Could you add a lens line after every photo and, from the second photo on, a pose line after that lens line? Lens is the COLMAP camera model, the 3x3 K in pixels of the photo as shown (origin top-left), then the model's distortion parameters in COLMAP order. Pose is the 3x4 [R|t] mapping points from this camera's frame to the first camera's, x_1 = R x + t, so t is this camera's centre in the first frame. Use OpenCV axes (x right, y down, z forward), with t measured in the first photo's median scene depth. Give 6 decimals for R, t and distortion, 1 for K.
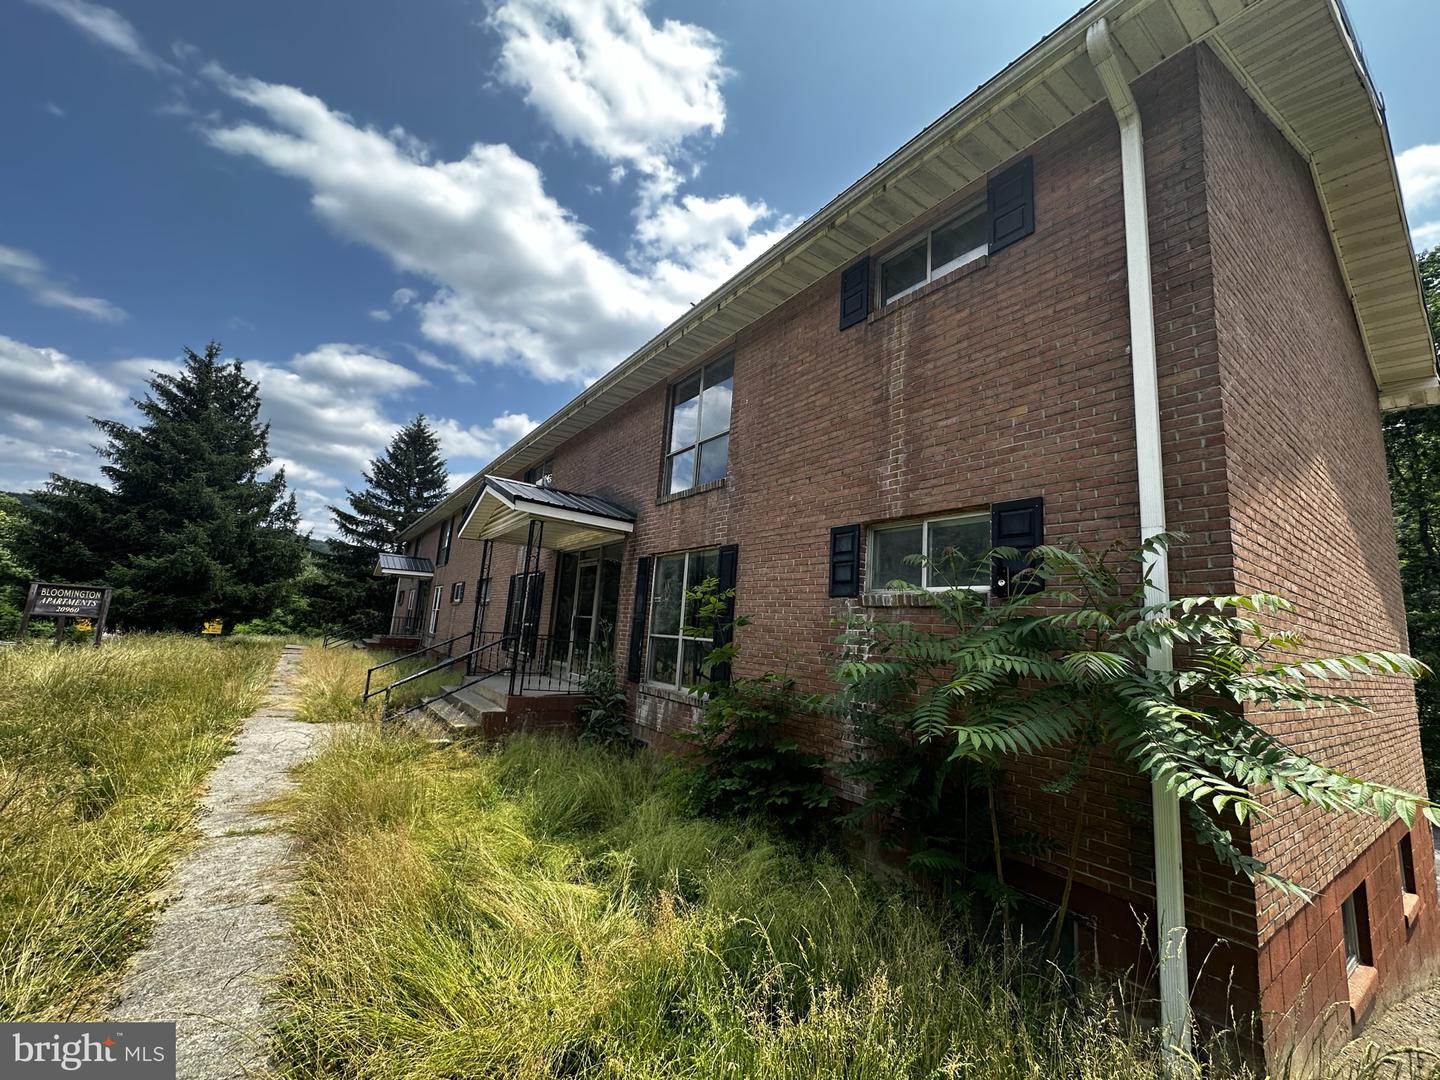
lens RADIAL K [[578.2, 0, 712.7], [0, 578.2, 539.8], [0, 0, 1]] dist [-0.001014, 0.009717]
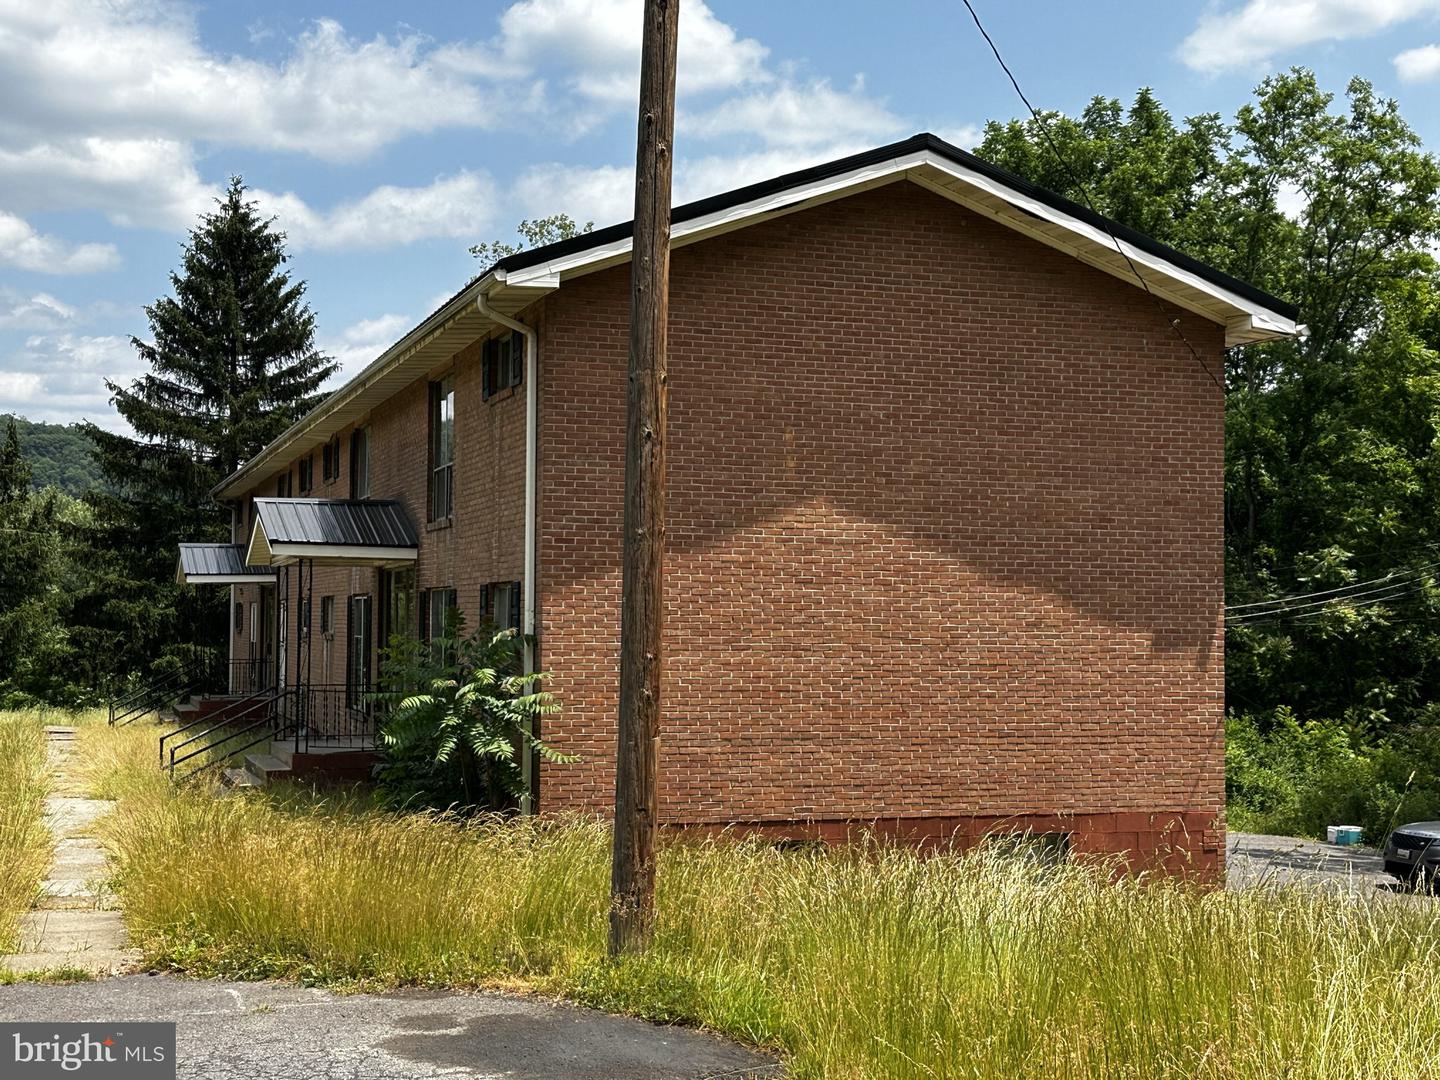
lens RADIAL K [[2043.5, 0, 716.9], [0, 2043.5, 582.3], [0, 0, 1]] dist [-0.152200, 2.091369]
pose [[0.954894, -0.066557, -0.289392, 0.531245], [0.103019, 0.988282, 0.112632, -0.126210], [0.278505, -0.137365, 0.950561, -0.792126]]
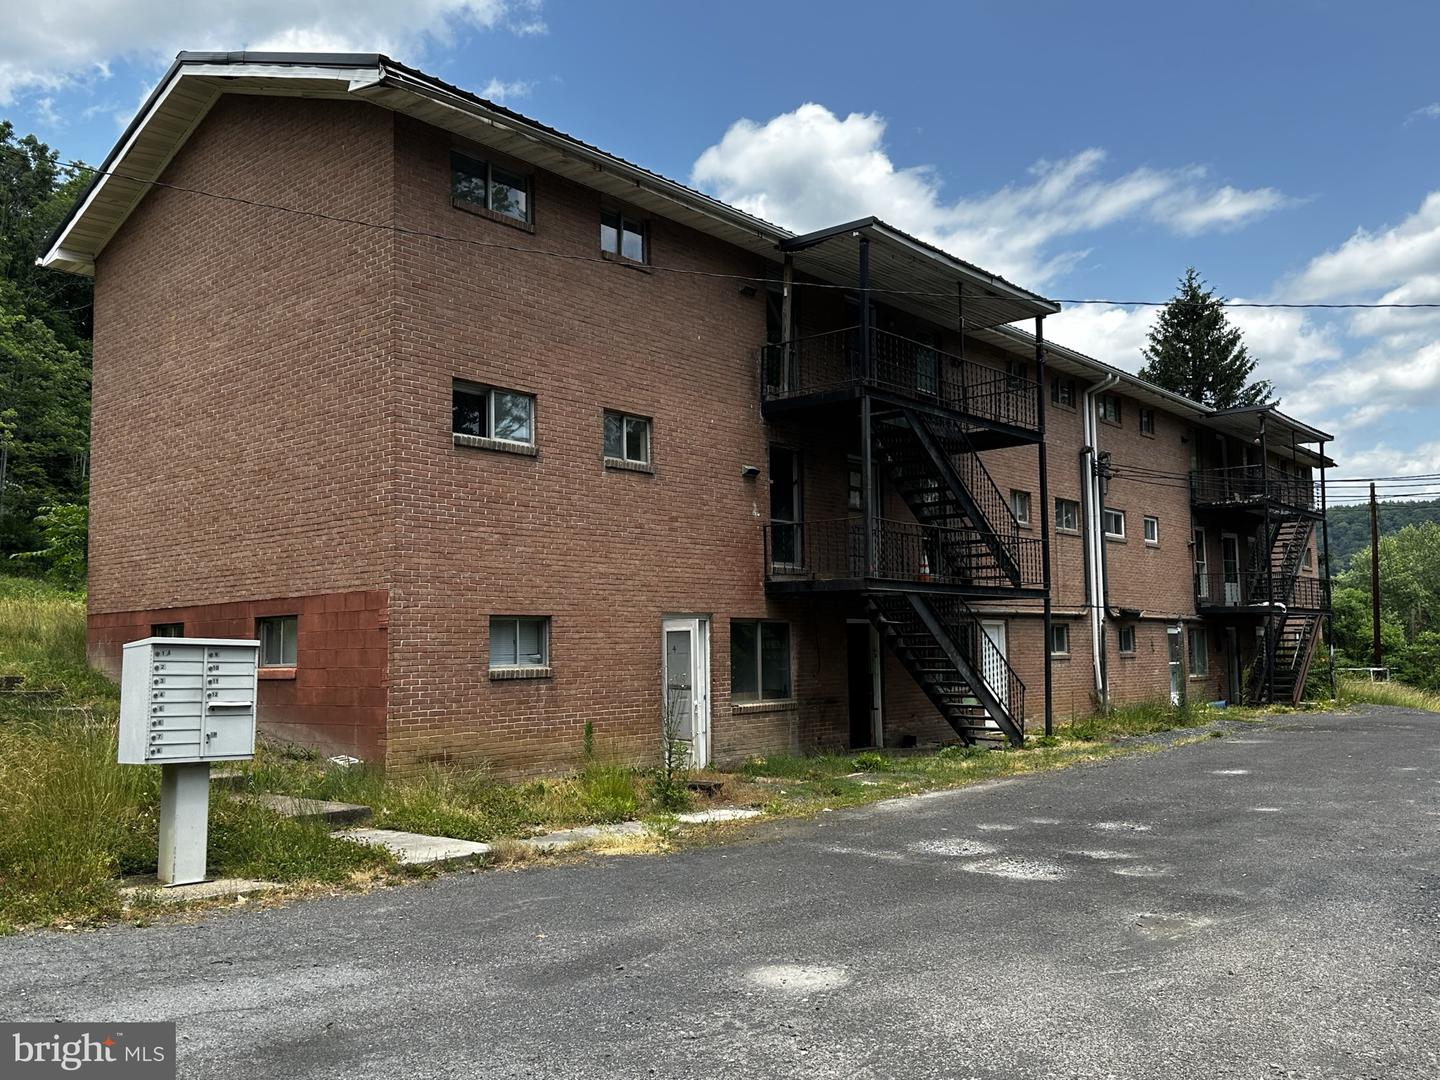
lens RADIAL K [[1171.9, 0, 723.9], [0, 1171.9, 553.8], [0, 0, 1]] dist [0.209578, -0.384233]
pose [[0.239513, -0.154602, -0.958505, 1.138191], [0.188017, 0.975938, -0.110432, 0.250625], [0.952514, -0.153766, 0.262818, 0.378363]]
